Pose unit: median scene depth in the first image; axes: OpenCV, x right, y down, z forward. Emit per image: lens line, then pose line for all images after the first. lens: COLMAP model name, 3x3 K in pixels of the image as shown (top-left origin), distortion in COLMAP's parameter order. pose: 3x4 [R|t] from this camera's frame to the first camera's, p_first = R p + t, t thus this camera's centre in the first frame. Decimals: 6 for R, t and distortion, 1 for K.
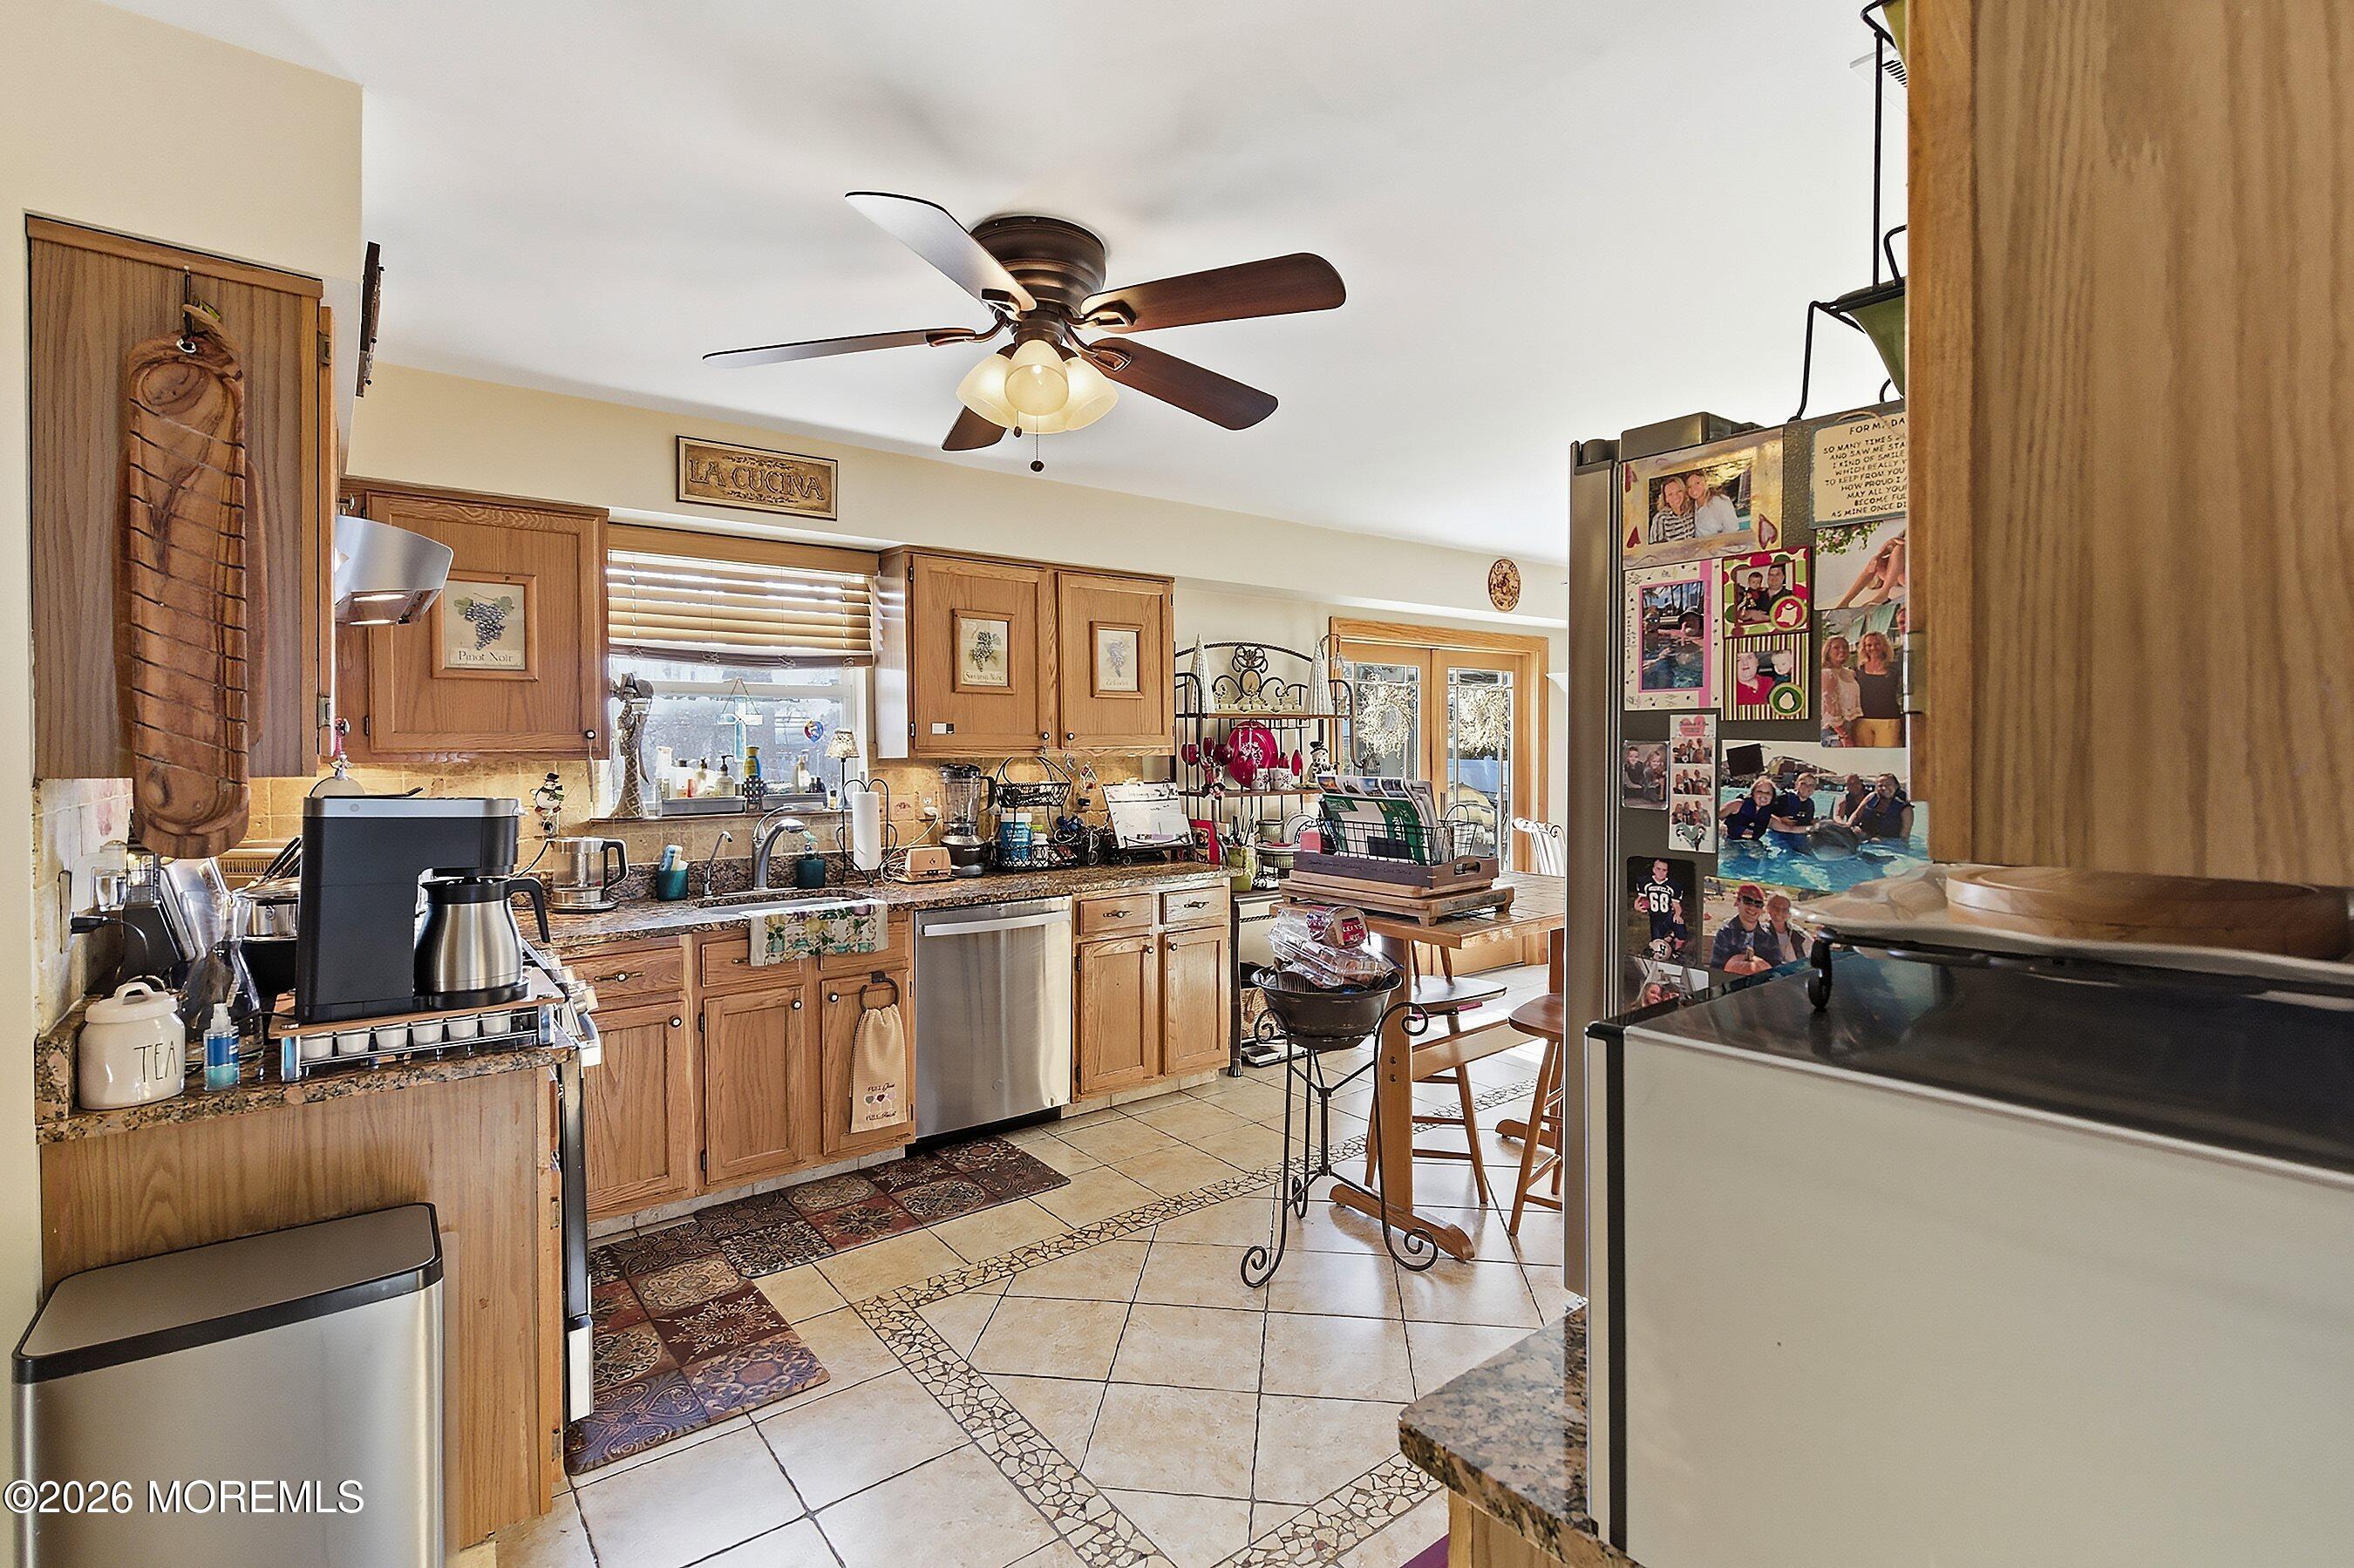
lens RADIAL K [[1074.3, 0, 1171.8], [0, 1074.3, 757.4], [0, 0, 1]] dist [0.000387, -0.000074]
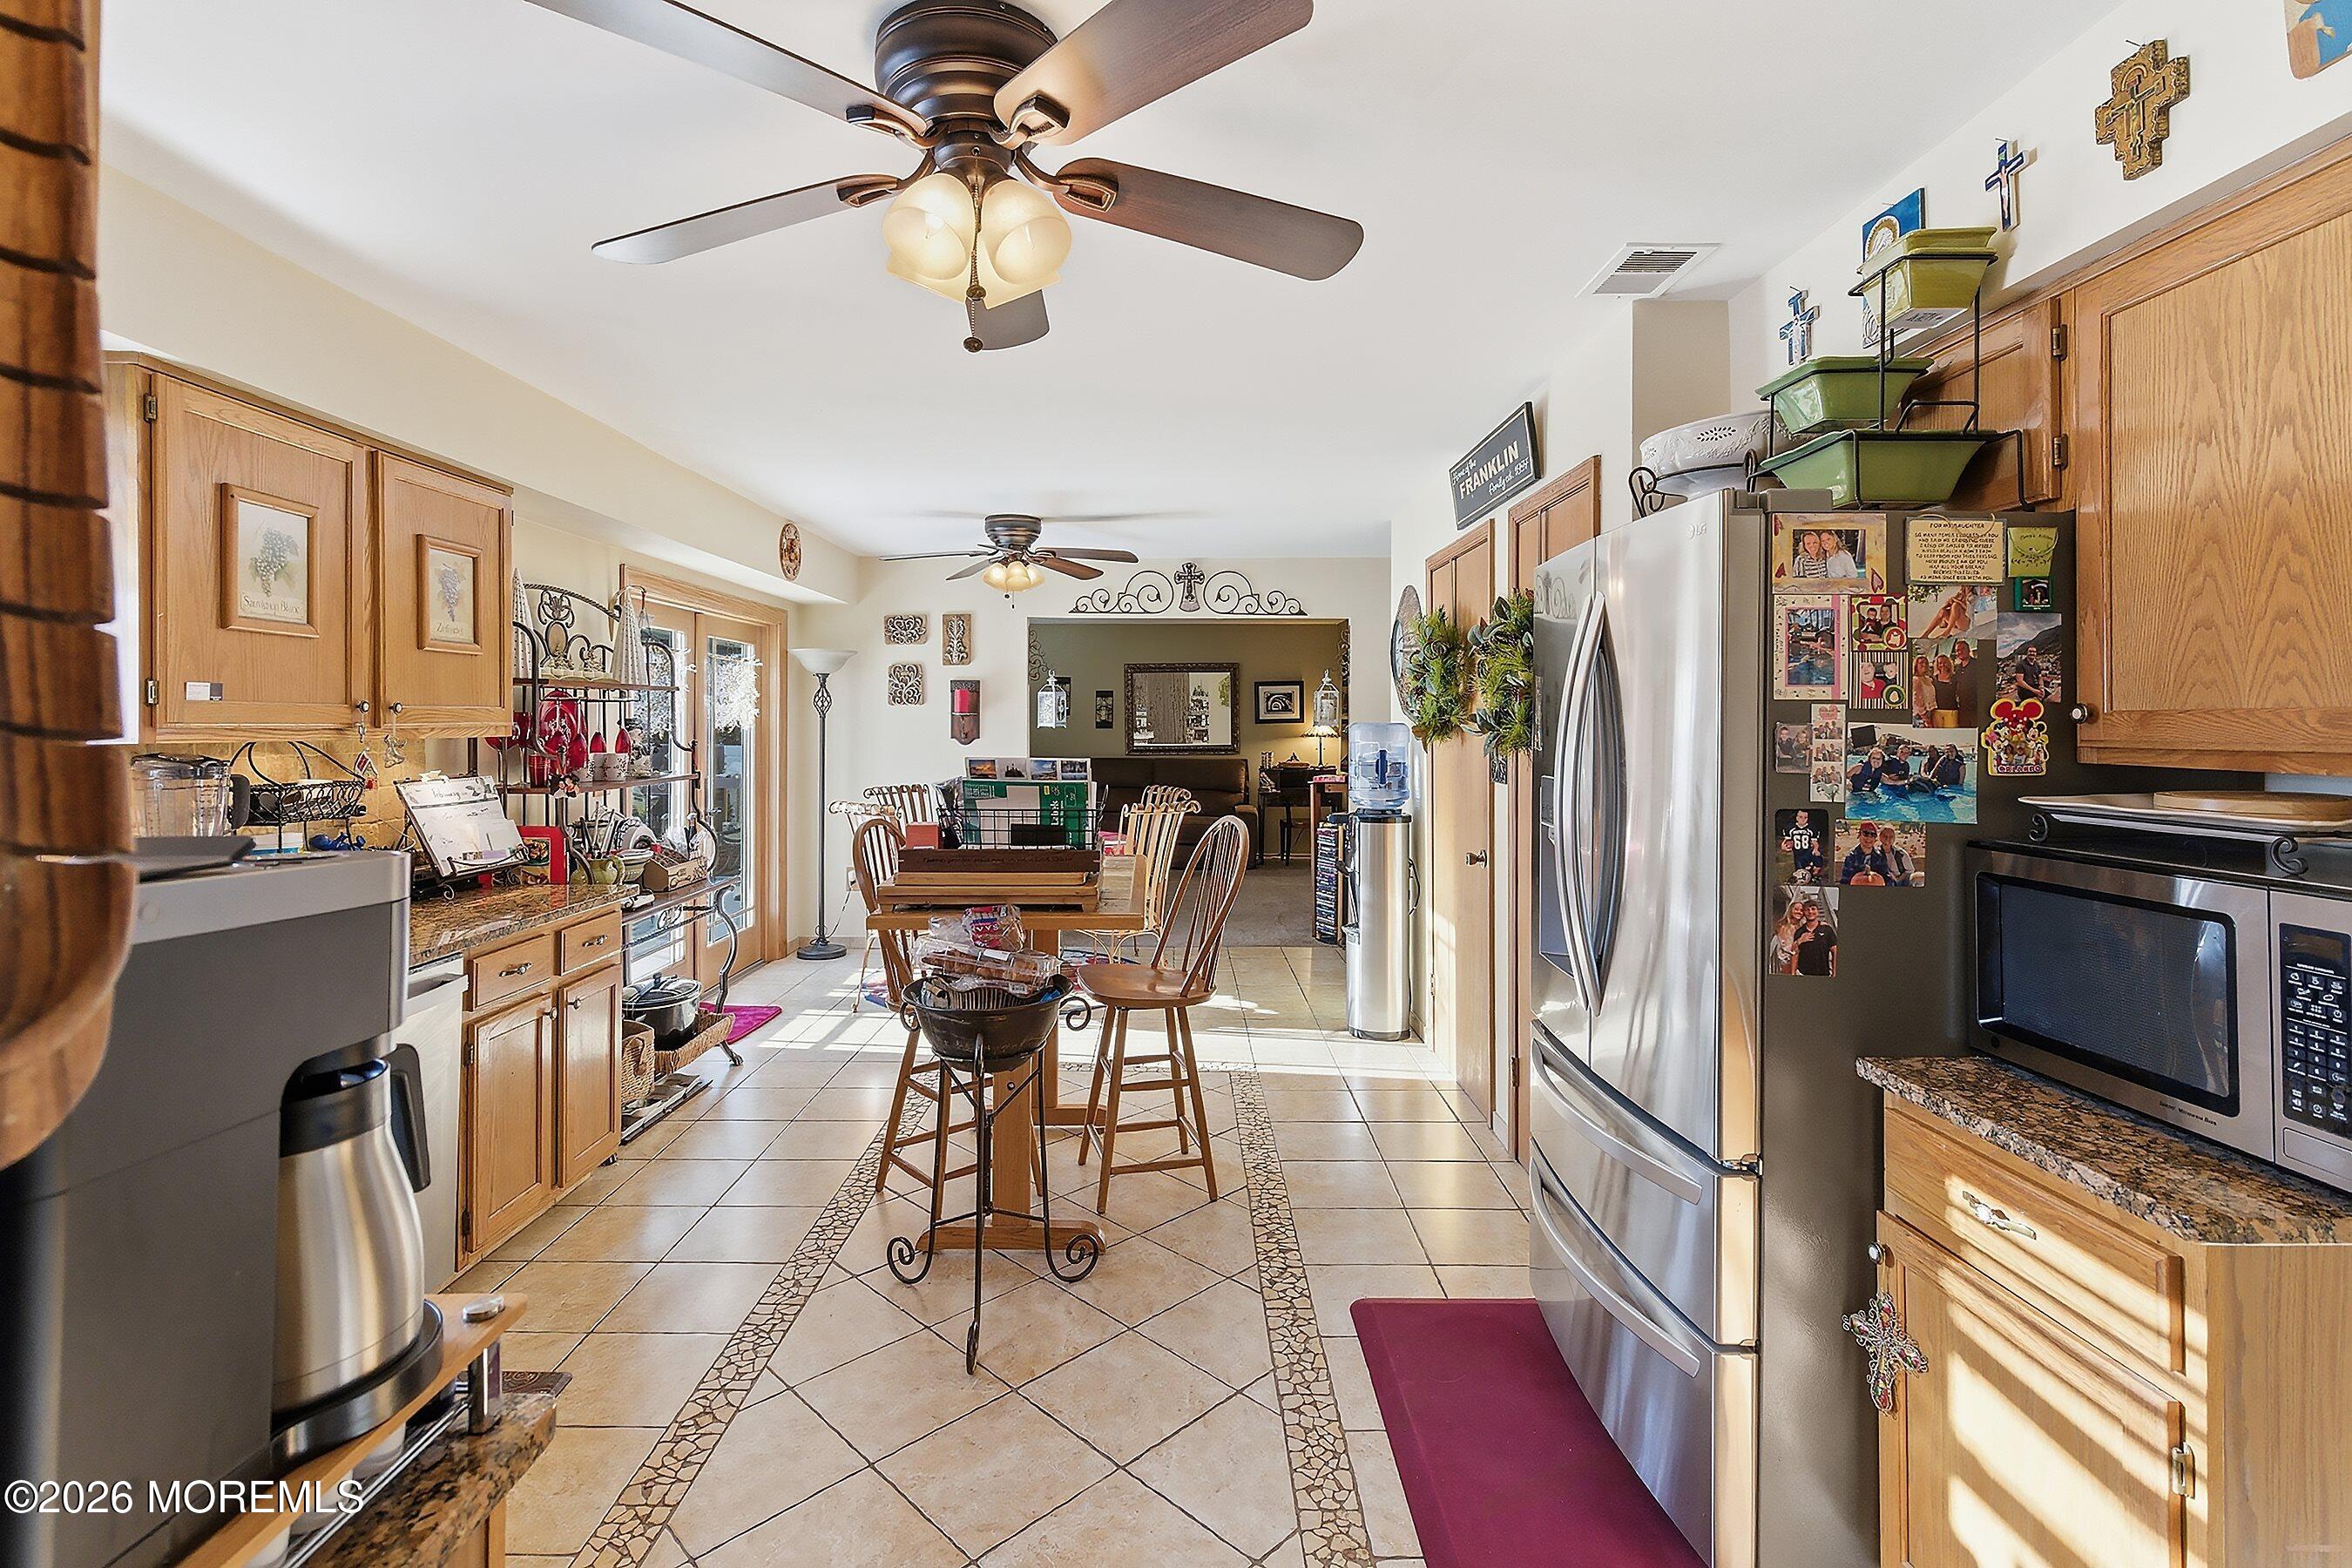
lens RADIAL K [[1106.1, 0, 1171.1], [0, 1106.1, 715.9], [0, 0, 1]] dist [0.000705, -0.000535]
pose [[0.615768, 0.009485, 0.787870, -1.139276], [0.005325, 0.999855, -0.016199, -0.005602], [-0.787910, 0.014170, 0.615628, 0.765844]]
